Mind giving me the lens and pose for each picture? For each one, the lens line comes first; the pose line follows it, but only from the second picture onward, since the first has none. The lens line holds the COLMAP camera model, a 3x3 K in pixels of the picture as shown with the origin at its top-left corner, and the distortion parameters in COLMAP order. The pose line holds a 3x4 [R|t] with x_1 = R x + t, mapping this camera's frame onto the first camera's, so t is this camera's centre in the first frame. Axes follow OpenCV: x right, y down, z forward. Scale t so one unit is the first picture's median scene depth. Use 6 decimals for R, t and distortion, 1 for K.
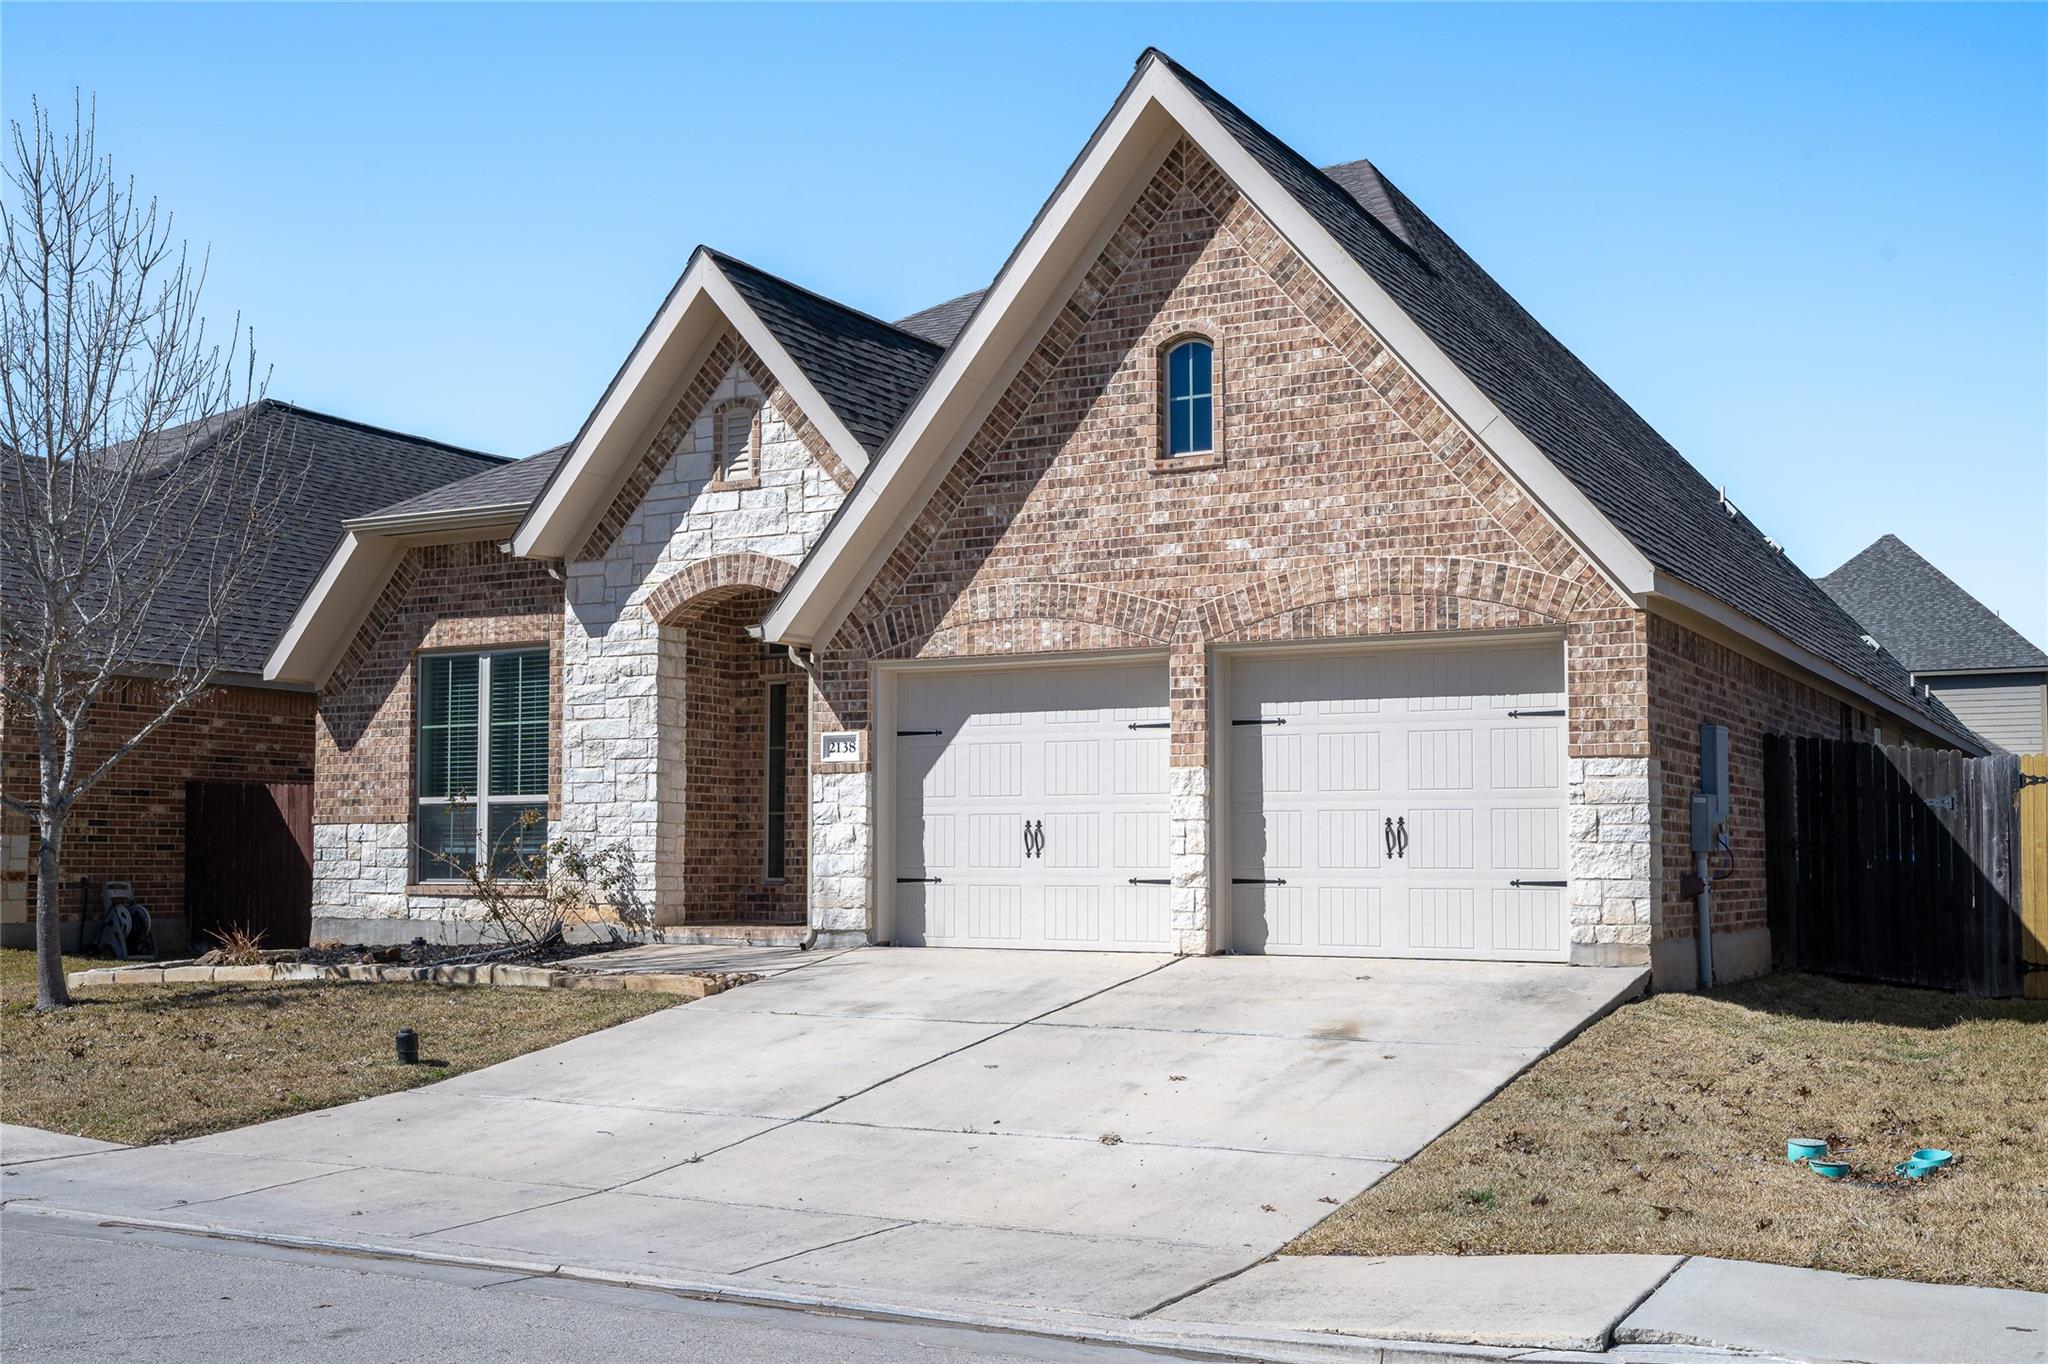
lens RADIAL K [[2011.9, 0, 1024.0], [0, 2011.9, 682.0], [0, 0, 1]] dist [0.003116, -0.011374]
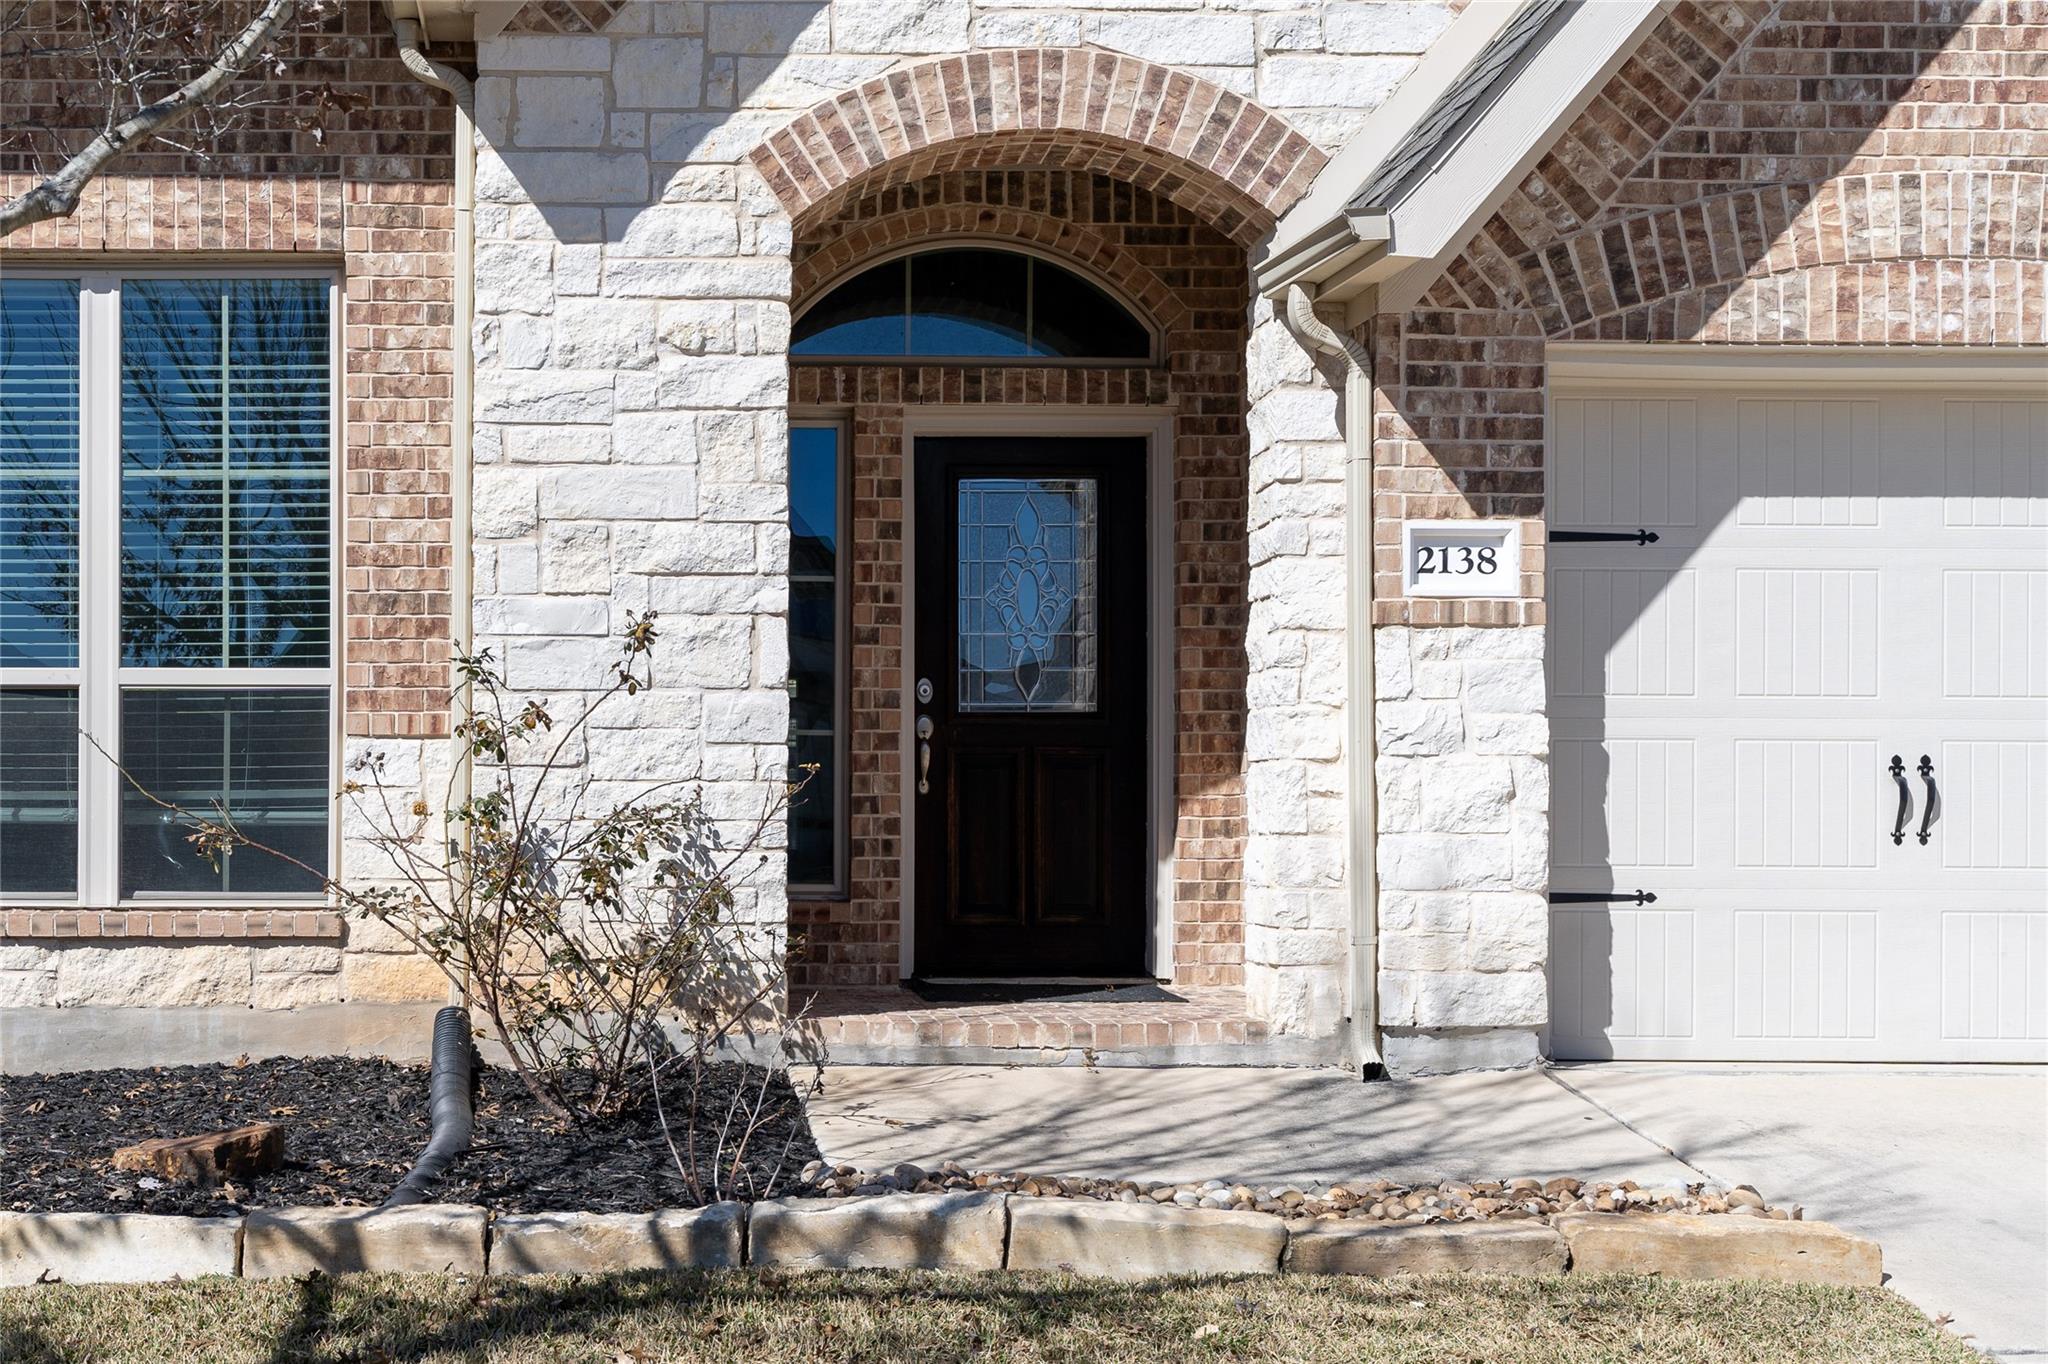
lens RADIAL K [[2526.4, 0, 1023.8], [0, 2526.4, 789.2], [0, 0, 1]] dist [-0.010515, 0.034854]
pose [[0.885561, 0.011701, 0.464375, -0.392776], [-0.044997, 0.997142, 0.060683, 0.050851], [-0.462338, -0.074634, 0.883557, 0.604511]]
